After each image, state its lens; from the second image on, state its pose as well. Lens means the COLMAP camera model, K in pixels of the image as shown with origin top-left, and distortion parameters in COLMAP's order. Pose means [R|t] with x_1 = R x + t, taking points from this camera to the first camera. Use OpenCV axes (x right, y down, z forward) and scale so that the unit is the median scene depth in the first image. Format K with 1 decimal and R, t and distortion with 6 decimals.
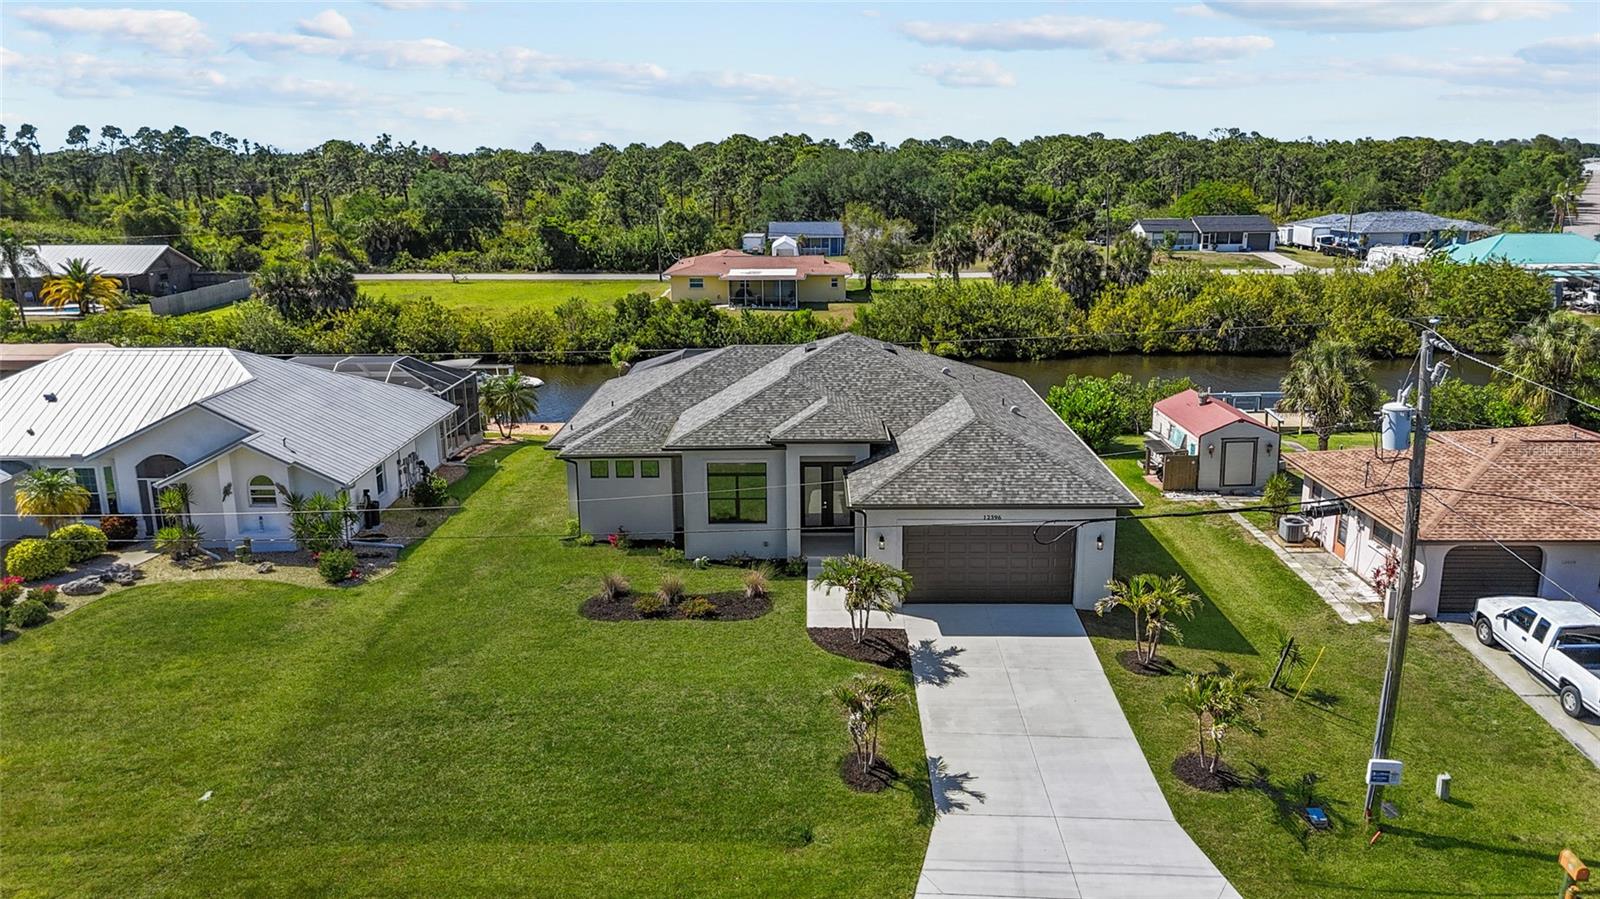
lens RADIAL K [[1165.5, 0, 800.0], [0, 1165.5, 449.5], [0, 0, 1]] dist [0.006651, 0.002276]
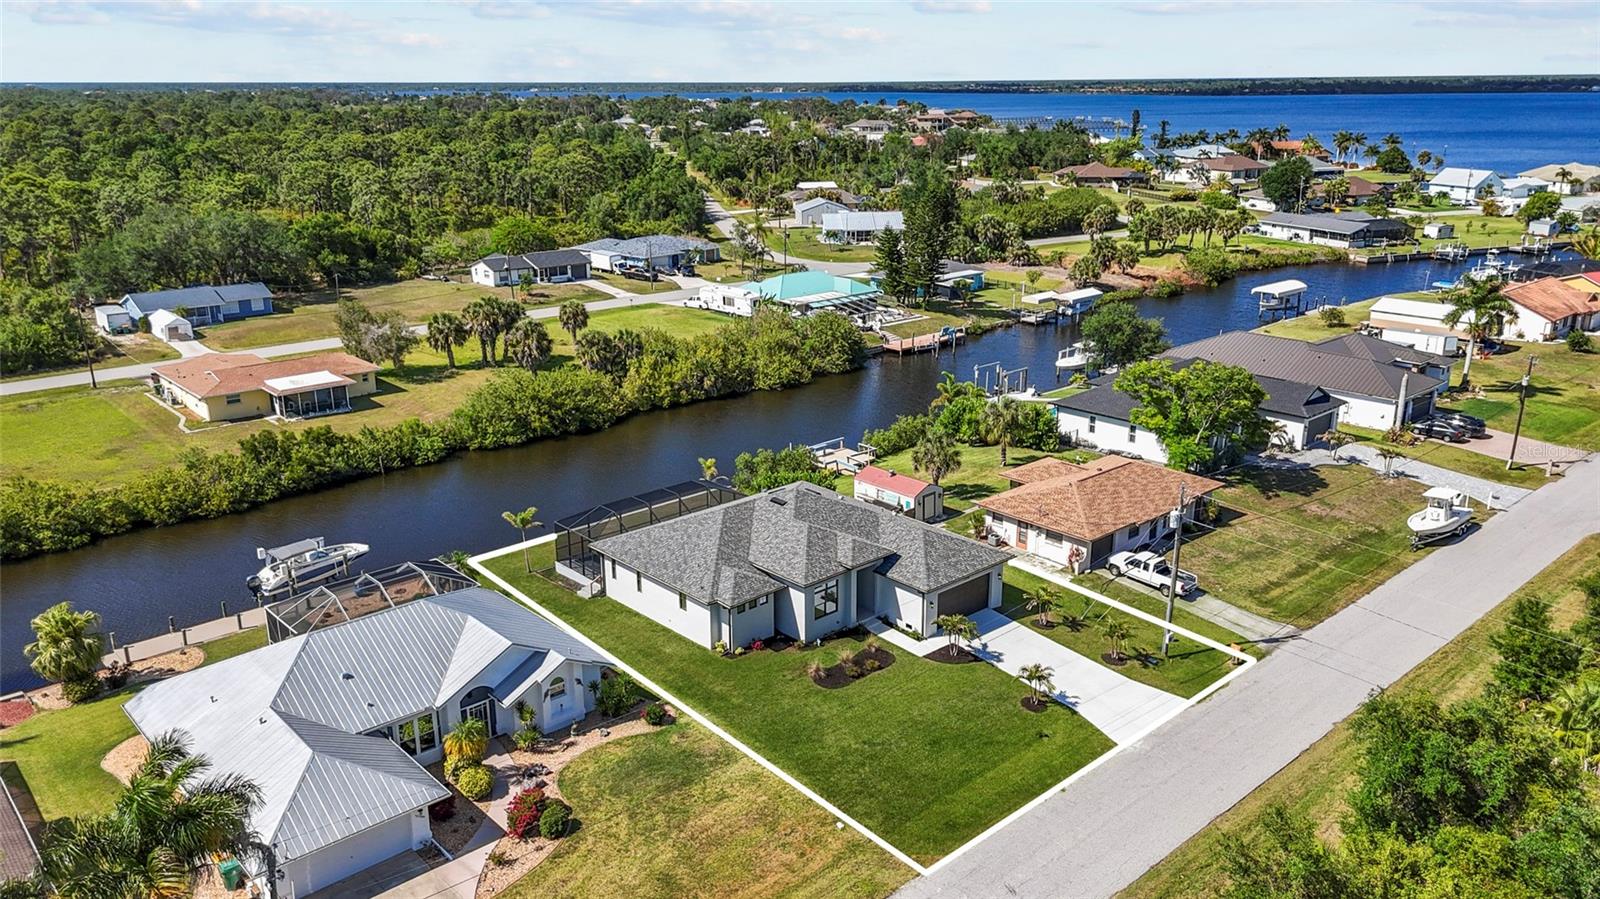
lens RADIAL K [[1165.5, 0, 800.0], [0, 1165.5, 449.5], [0, 0, 1]] dist [0.006651, 0.002276]
pose [[0.727452, -0.187817, 0.659953, -1.284016], [0.155125, 0.981923, 0.108457, -0.407101], [-0.668394, 0.023478, 0.743437, -0.314573]]
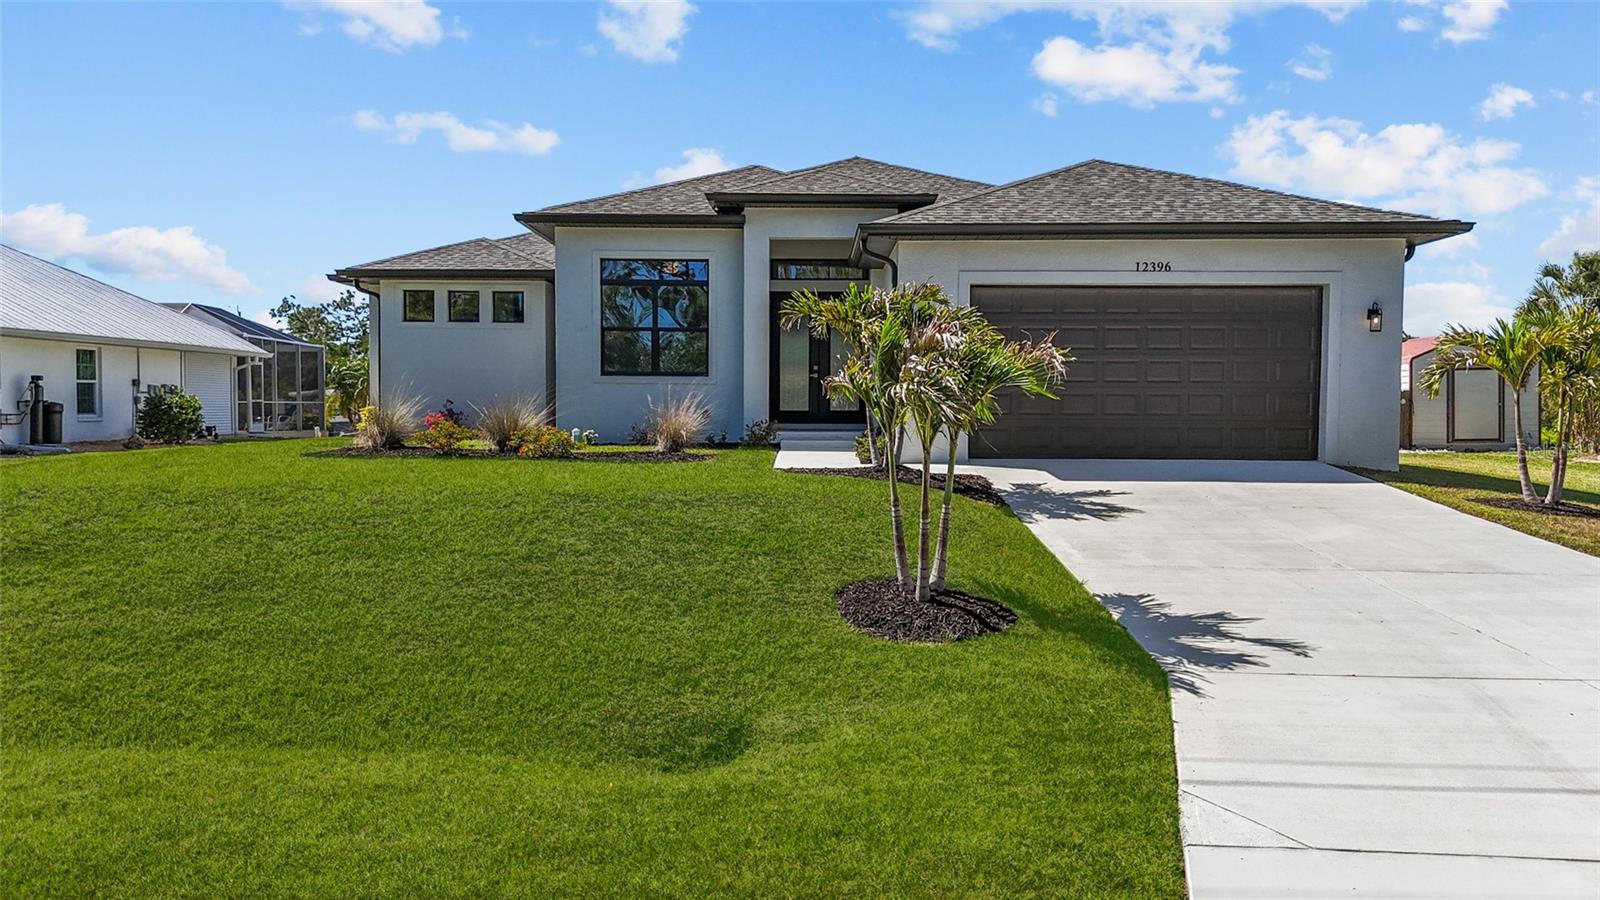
lens RADIAL K [[1165.5, 0, 800.0], [0, 1165.5, 450.0], [0, 0, 1]] dist [0.006651, 0.002276]
pose [[0.999914, 0.013104, -0.000236, 0.015998], [-0.012800, 0.972521, -0.232461, 0.232047], [-0.002816, 0.232444, 0.972606, 0.494689]]
